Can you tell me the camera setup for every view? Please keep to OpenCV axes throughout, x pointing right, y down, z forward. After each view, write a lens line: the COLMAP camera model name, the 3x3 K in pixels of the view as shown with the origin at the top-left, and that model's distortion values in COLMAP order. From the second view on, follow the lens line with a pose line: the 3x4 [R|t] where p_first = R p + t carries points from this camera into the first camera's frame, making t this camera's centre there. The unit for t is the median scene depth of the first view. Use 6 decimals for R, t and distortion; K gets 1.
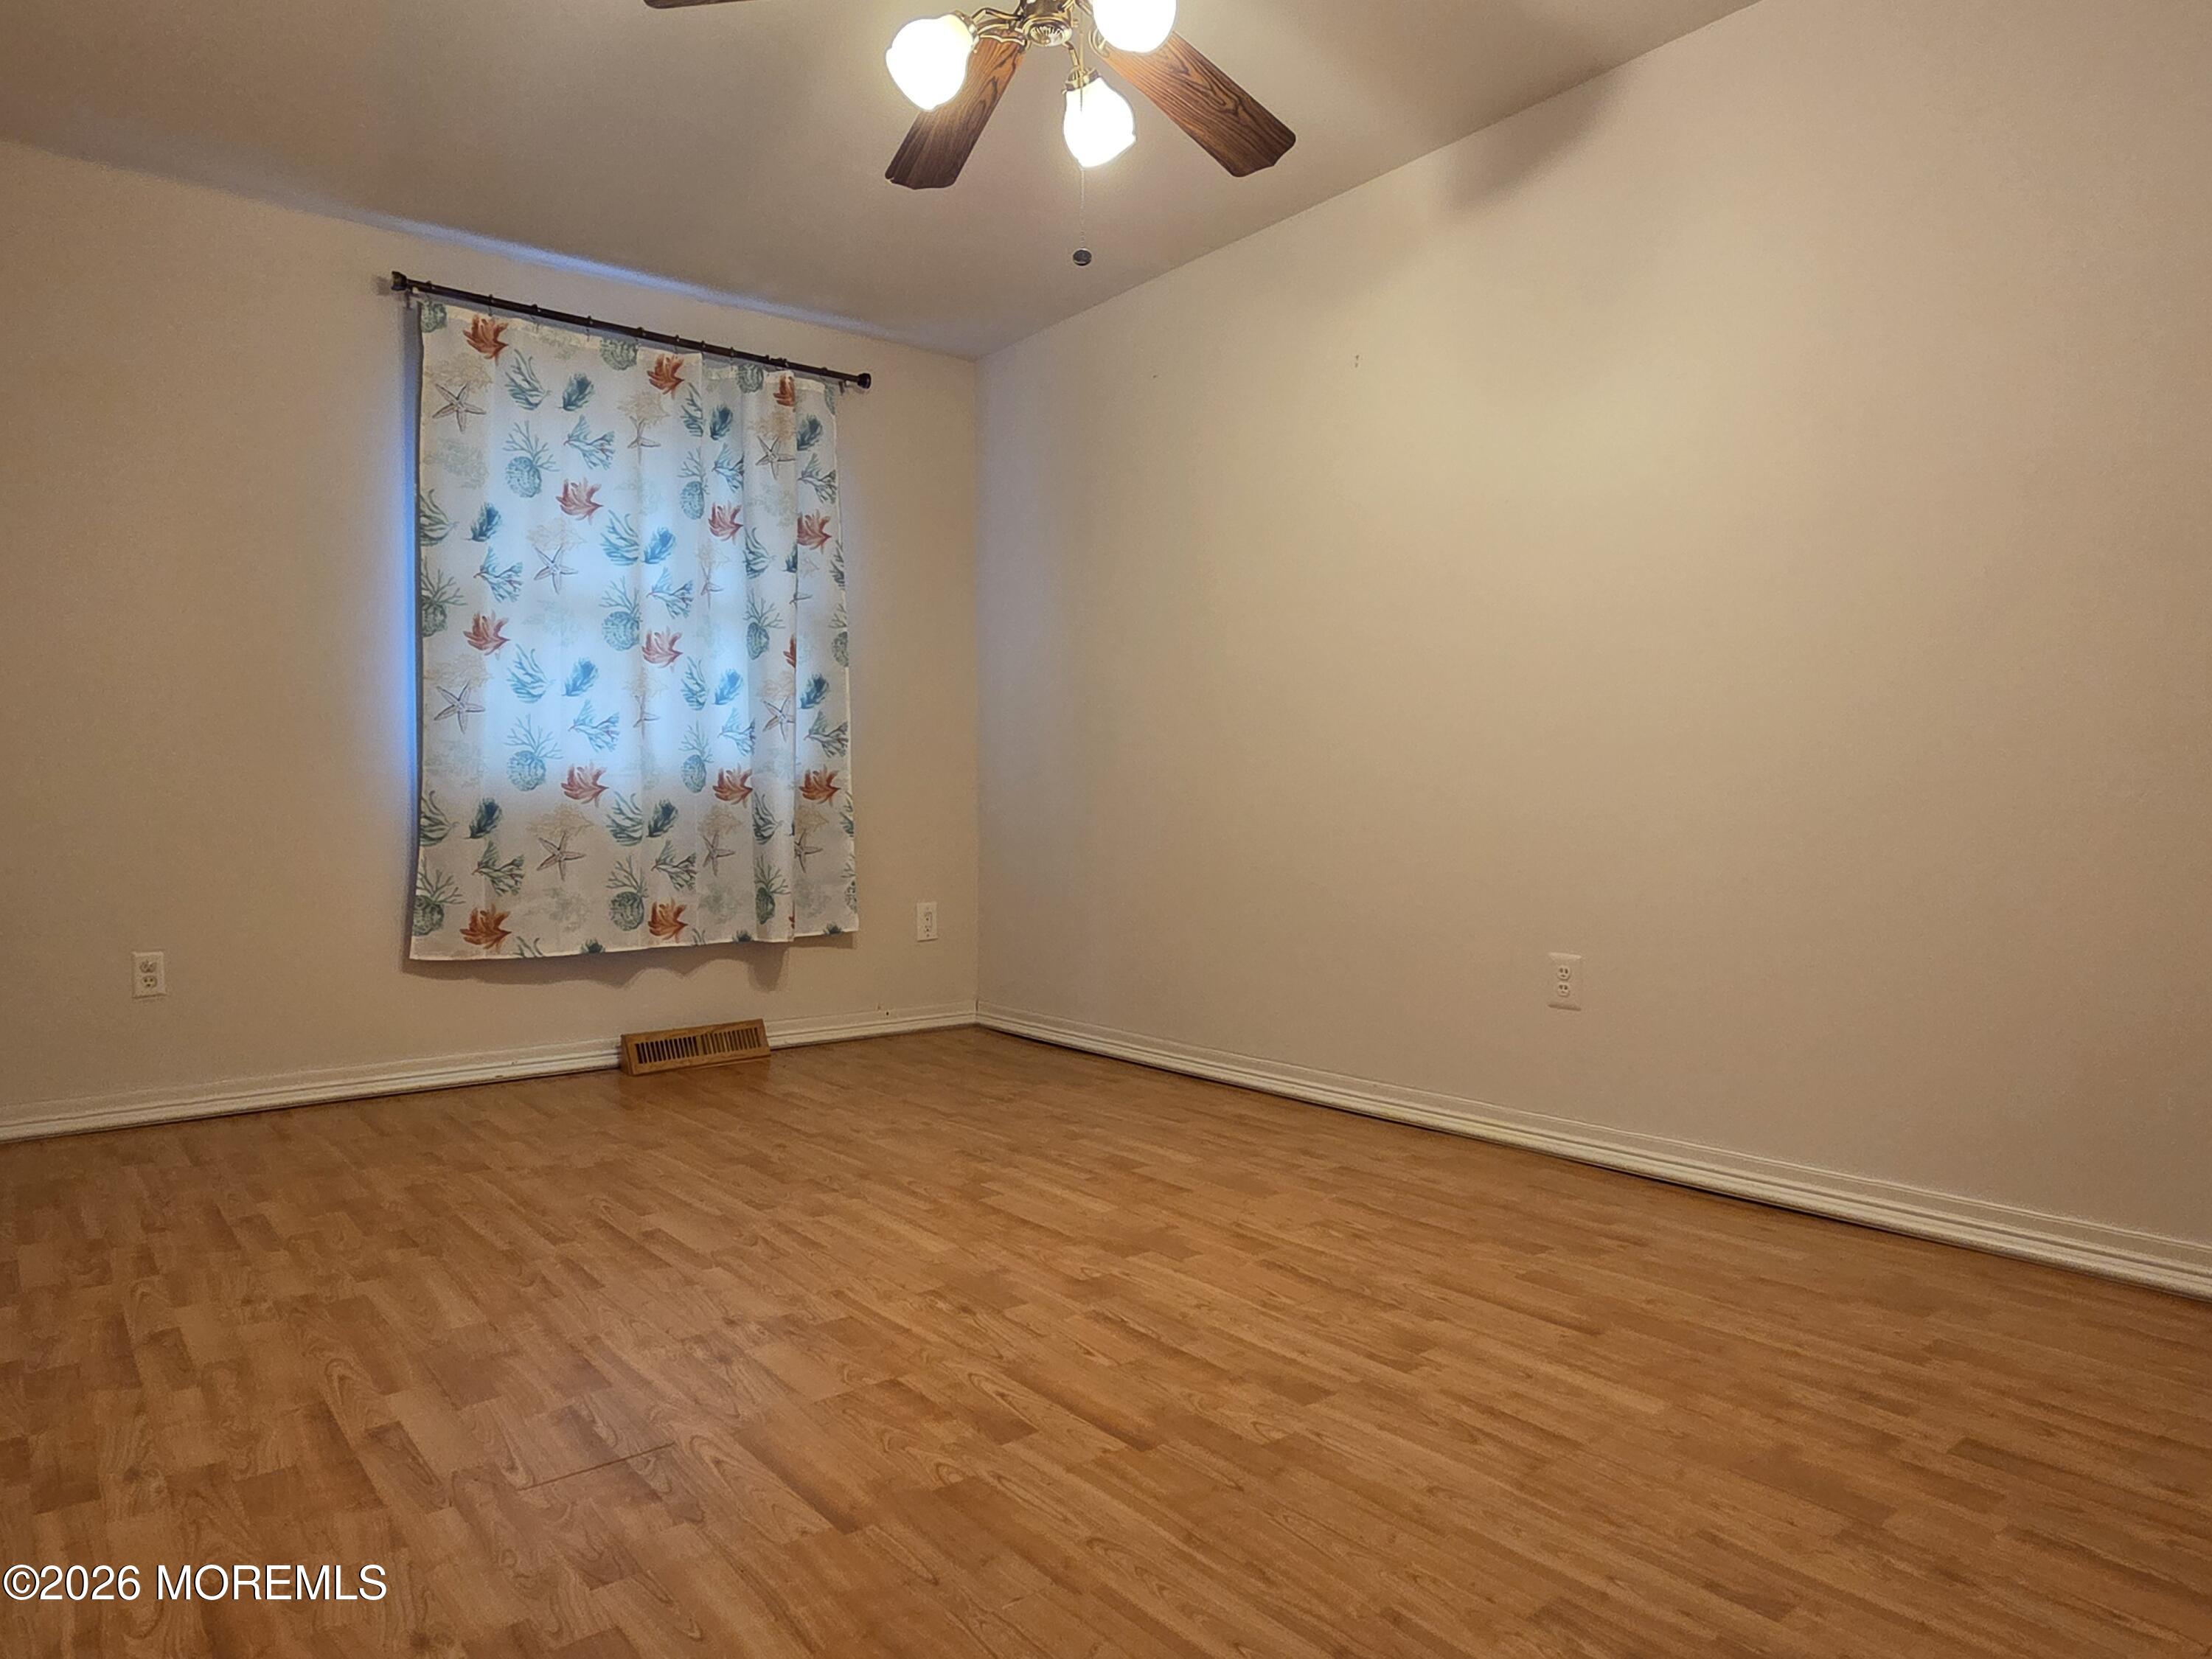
lens RADIAL K [[1387.1, 0, 1059.5], [0, 1387.1, 834.3], [0, 0, 1]] dist [0.004804, -0.005142]
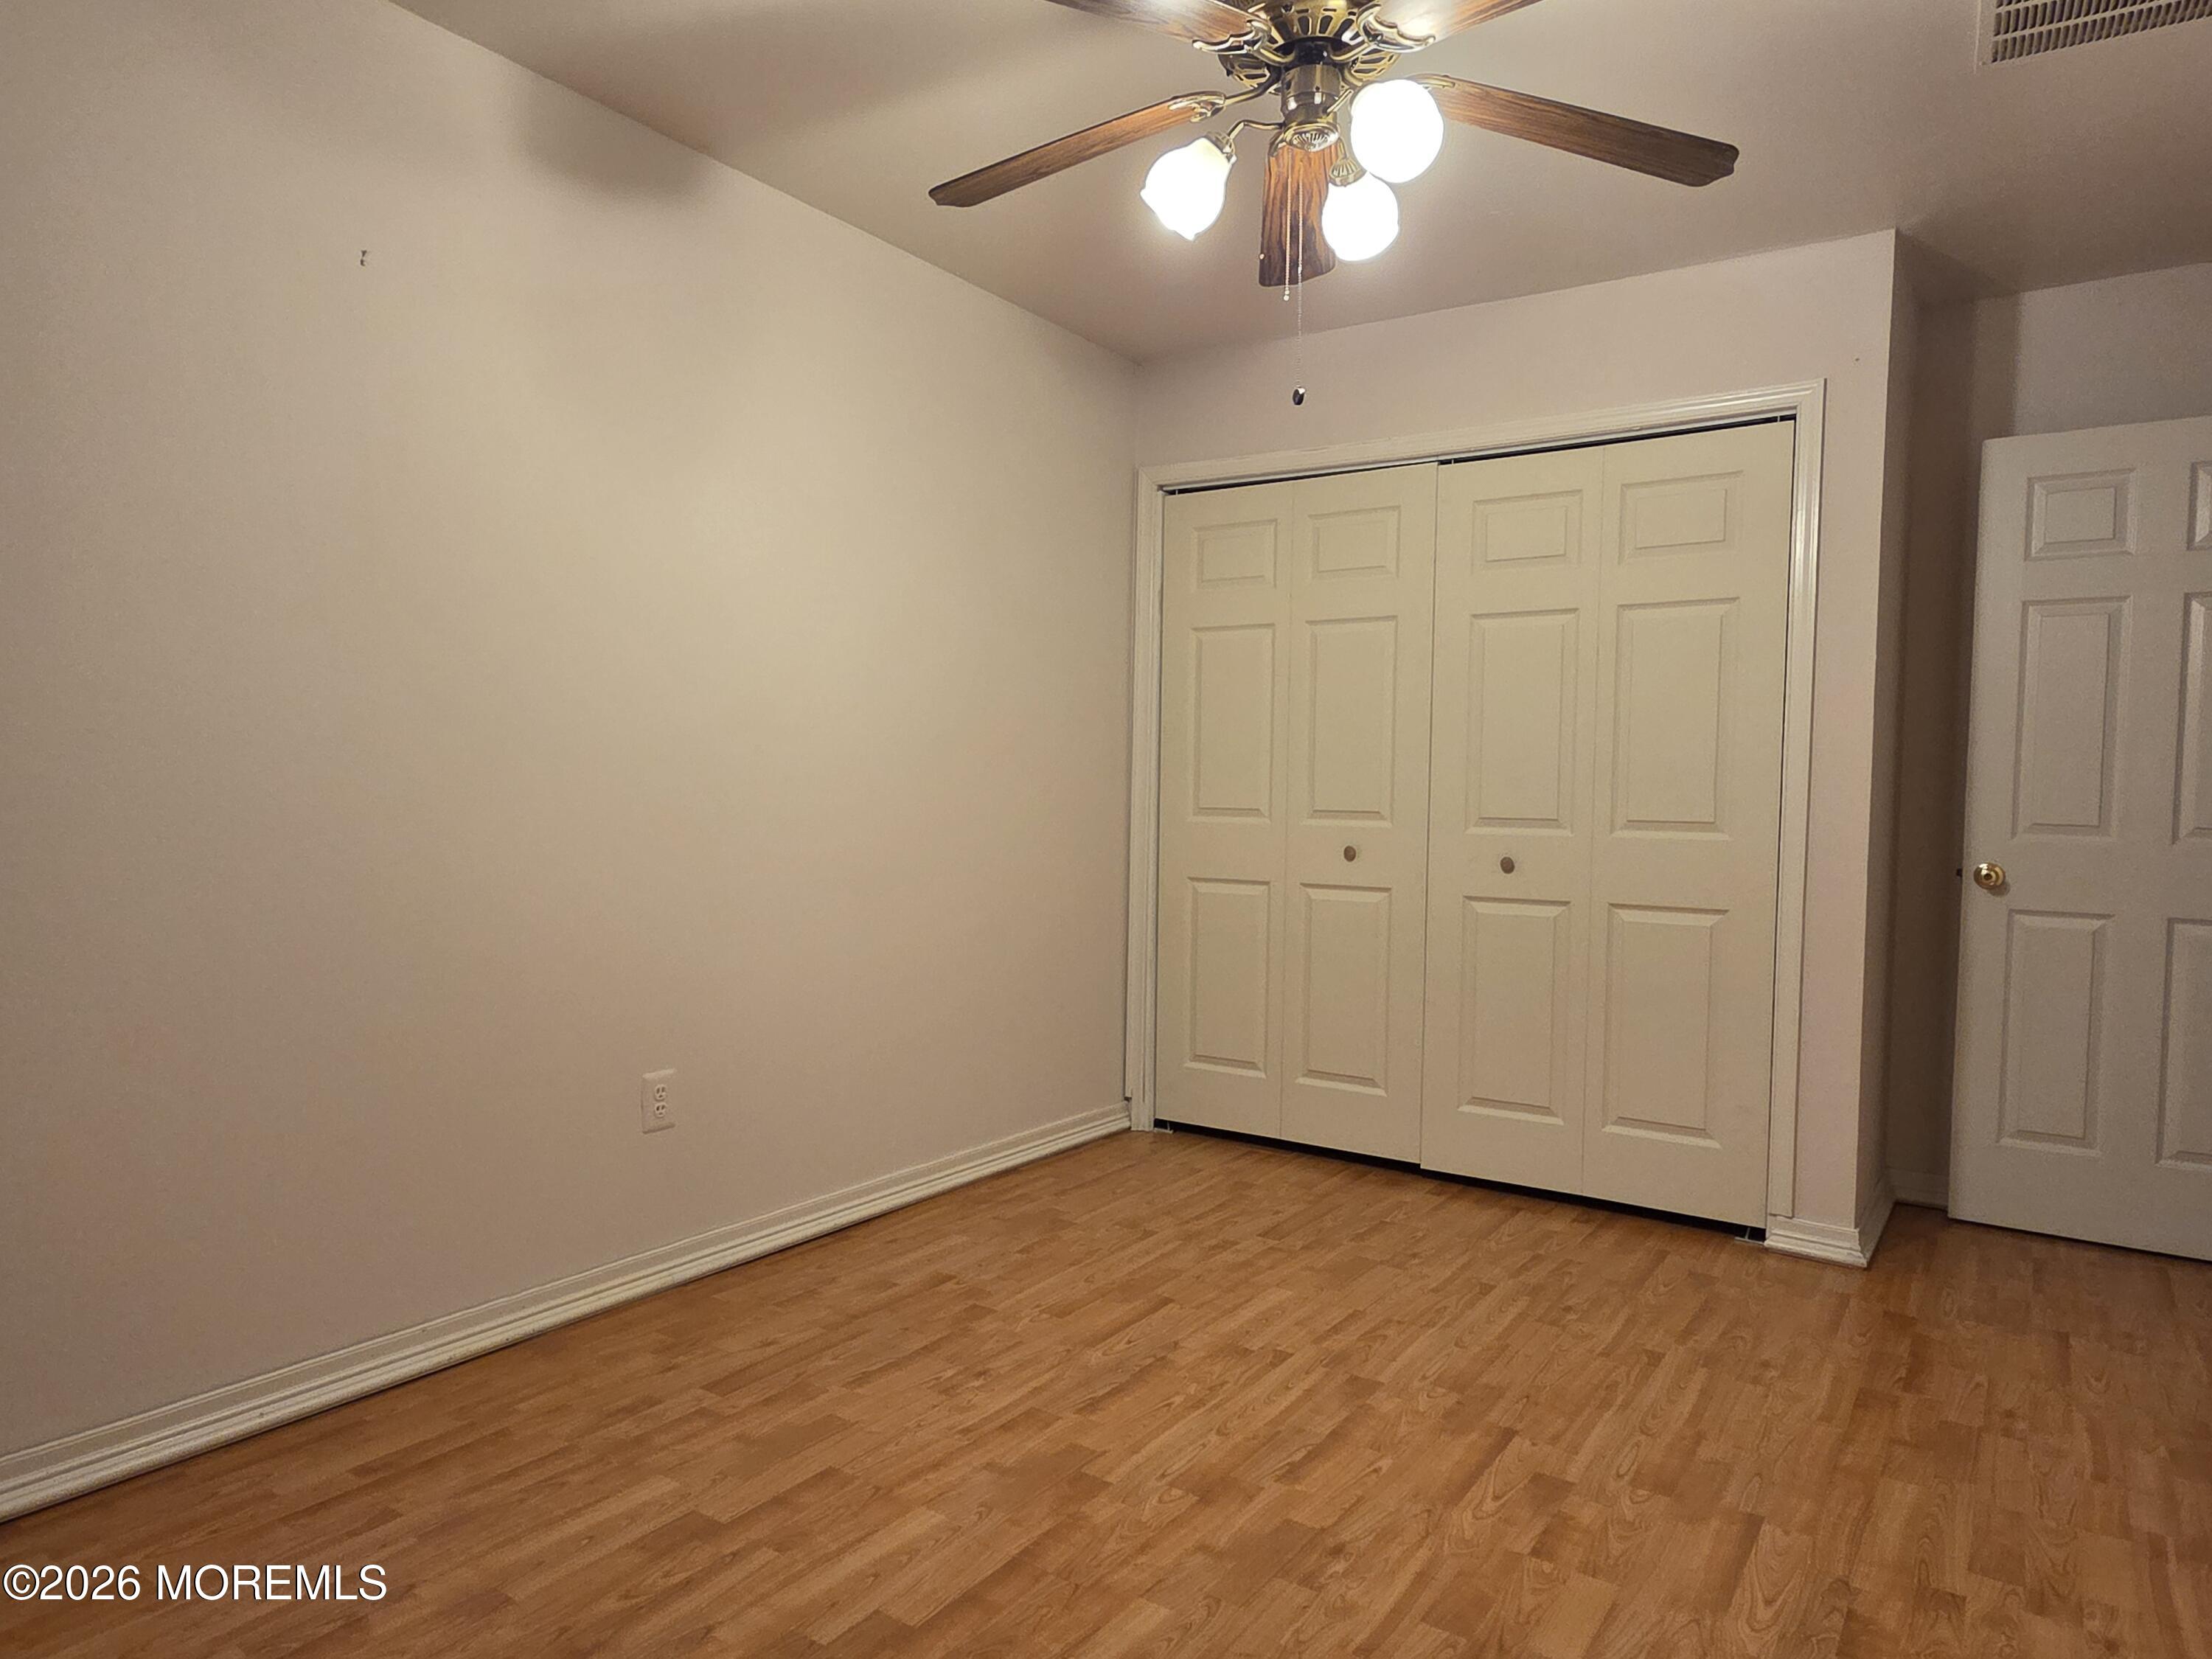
lens RADIAL K [[1387.1, 0, 1098.8], [0, 1387.1, 827.8], [0, 0, 1]] dist [0.004804, -0.005142]
pose [[-0.312021, -0.027805, 0.949668, -0.996422], [0.003979, 0.999525, 0.030573, -0.171418], [-0.950067, 0.013318, -0.311762, 1.660430]]
